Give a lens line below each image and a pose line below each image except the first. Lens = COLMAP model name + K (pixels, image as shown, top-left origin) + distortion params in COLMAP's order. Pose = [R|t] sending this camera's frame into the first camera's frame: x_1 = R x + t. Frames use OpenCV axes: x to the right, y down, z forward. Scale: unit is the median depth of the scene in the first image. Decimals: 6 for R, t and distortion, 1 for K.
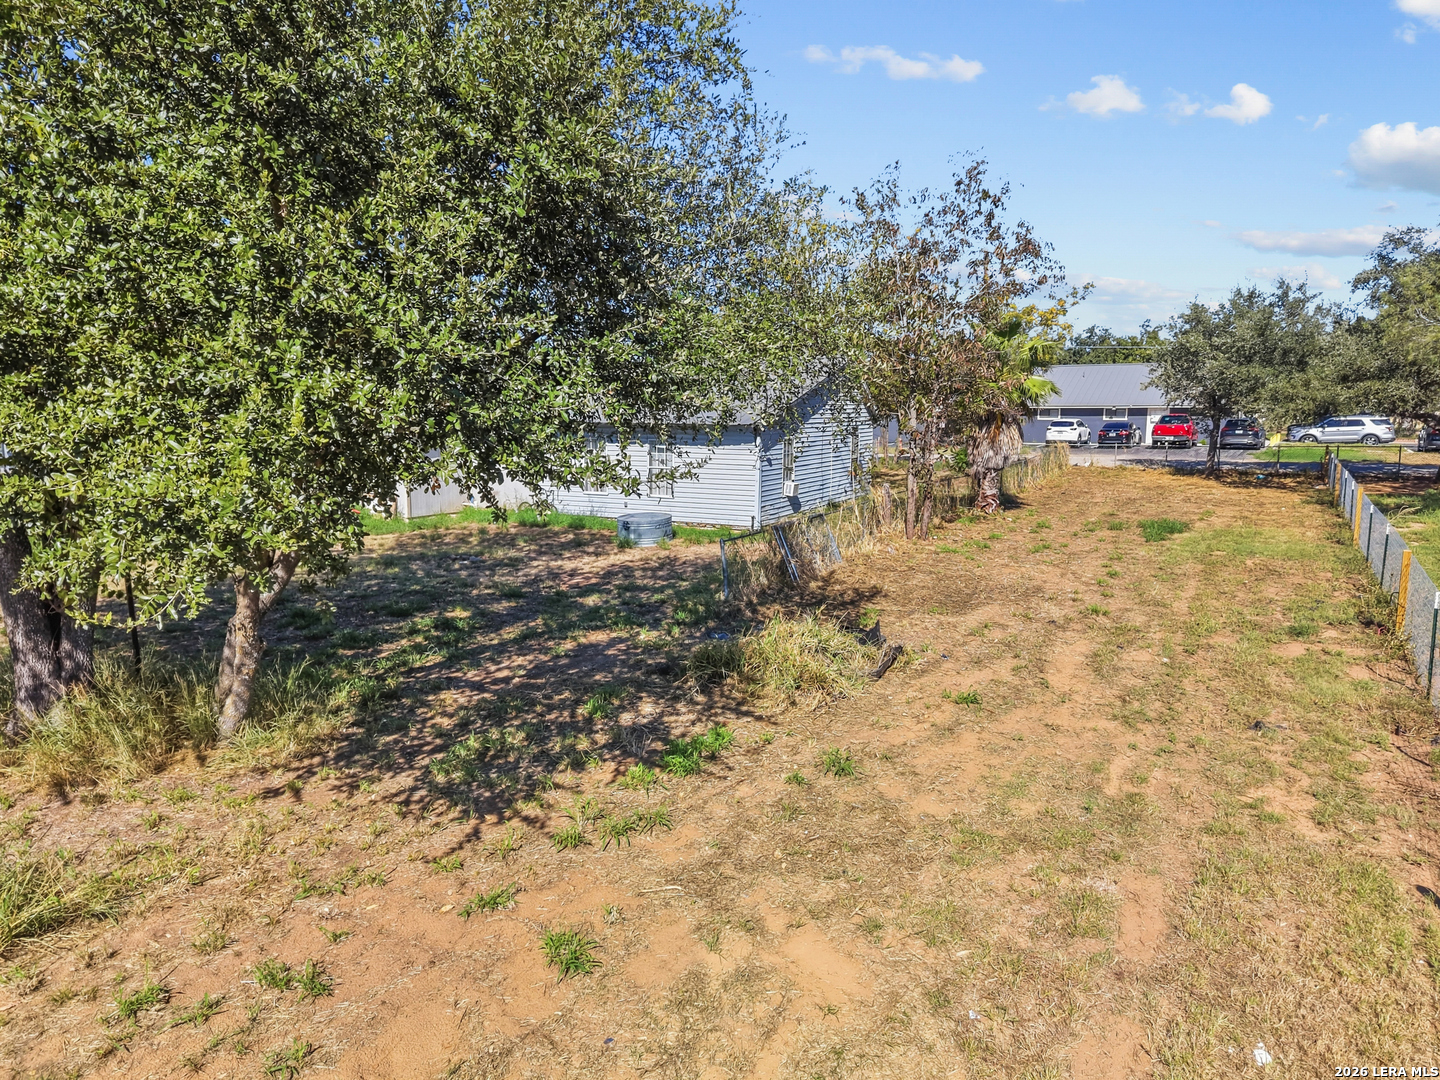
lens RADIAL K [[977.2, 0, 714.5], [0, 977.2, 530.7], [0, 0, 1]] dist [0.003904, -0.003707]
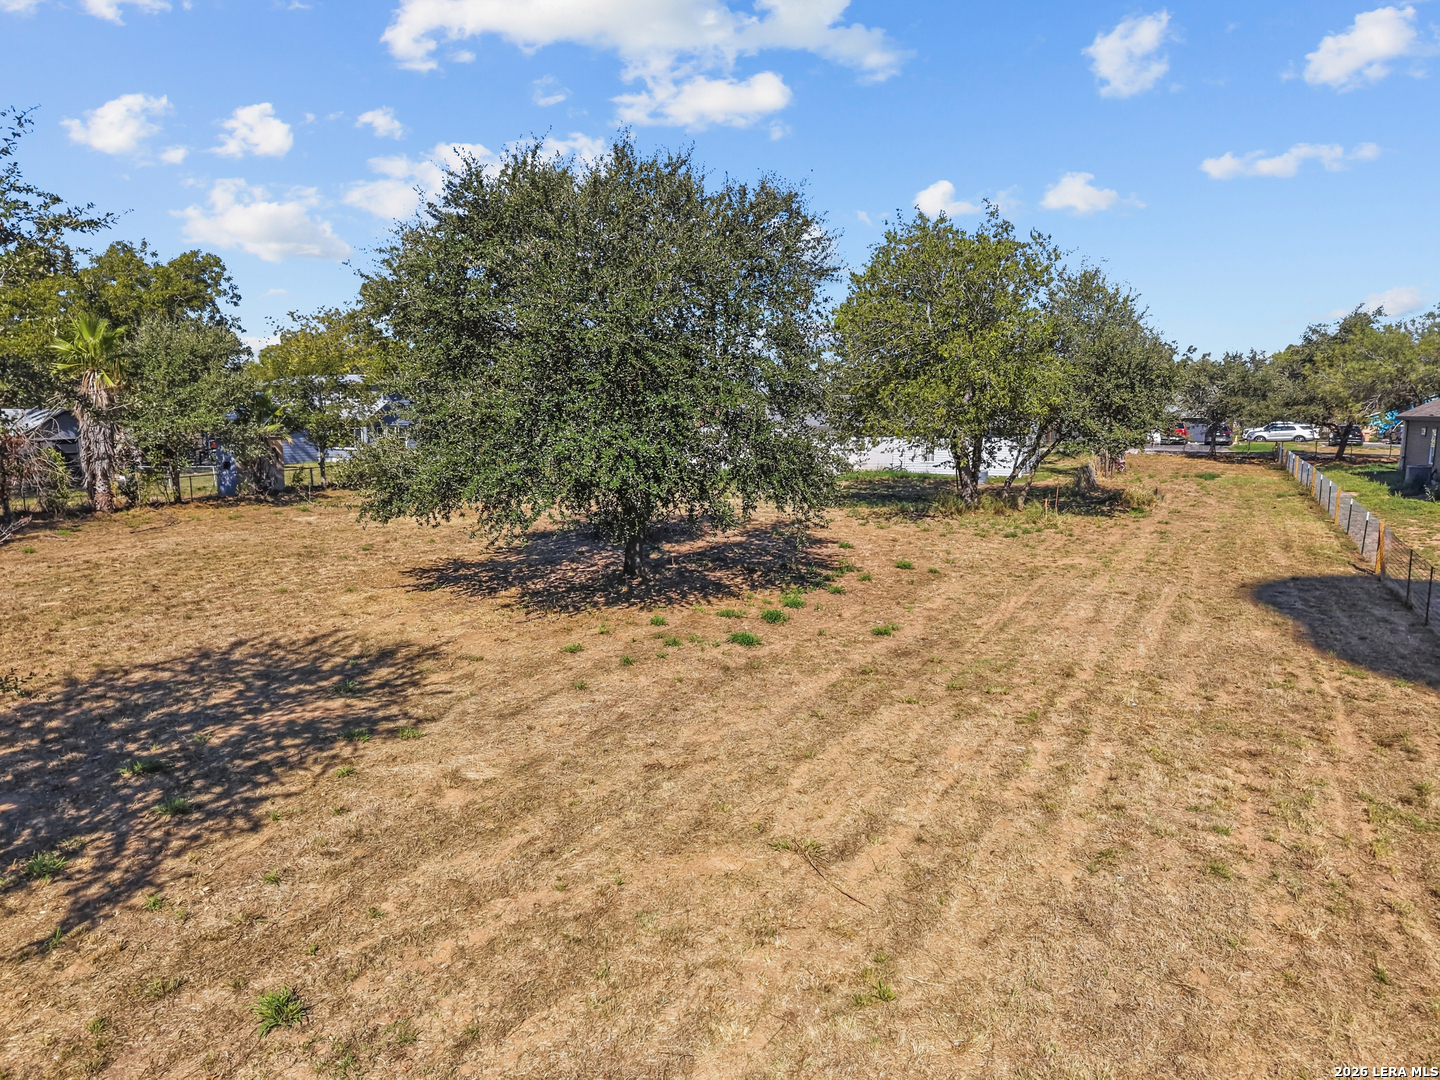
lens RADIAL K [[968.0, 0, 723.2], [0, 968.0, 534.8], [0, 0, 1]] dist [0.008945, 0.000563]
pose [[0.998354, -0.005779, 0.057062, -0.488608], [0.005837, 0.999983, -0.000840, 0.080978], [-0.057056, 0.001172, 0.998370, -0.717505]]
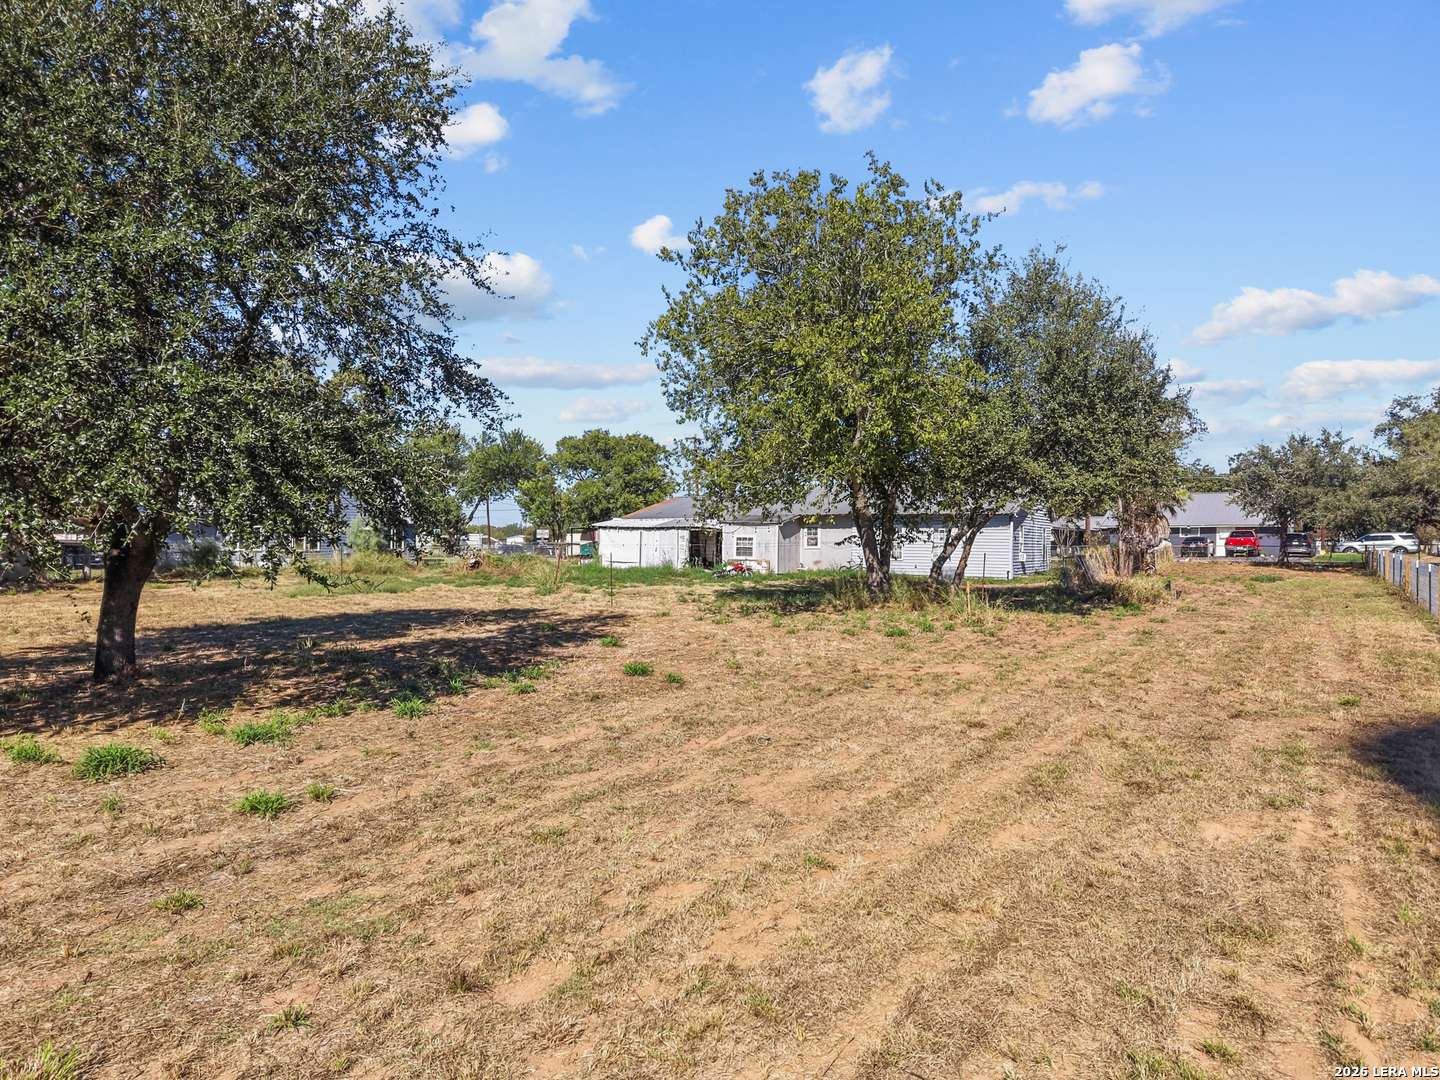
lens RADIAL K [[976.4, 0, 708.8], [0, 976.4, 532.0], [0, 0, 1]] dist [0.001588, -0.005291]
pose [[0.999387, 0.006839, -0.034339, -0.273649], [-0.011539, 0.990282, -0.138593, 0.102745], [0.033057, 0.138904, 0.989754, -0.429433]]
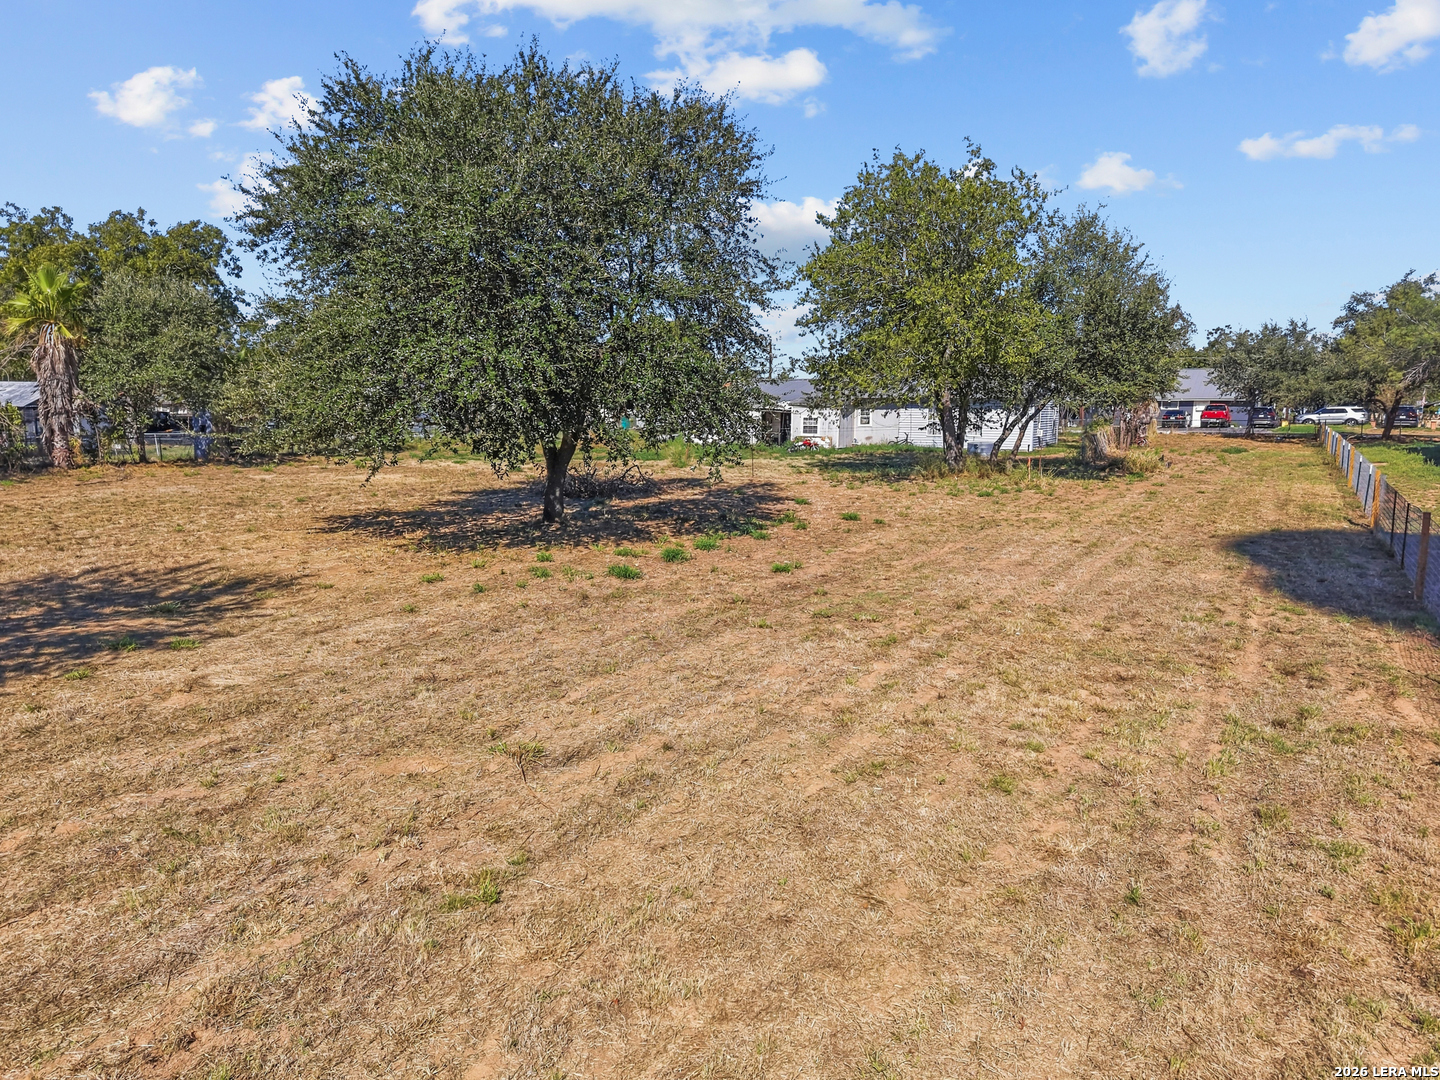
lens RADIAL K [[978.5, 0, 720.7], [0, 978.5, 532.6], [0, 0, 1]] dist [0.014079, -0.009280]
pose [[0.999980, 0.004547, 0.004375, -0.407052], [-0.004541, 0.999989, -0.001454, 0.115606], [-0.004381, 0.001434, 0.999989, -0.682034]]
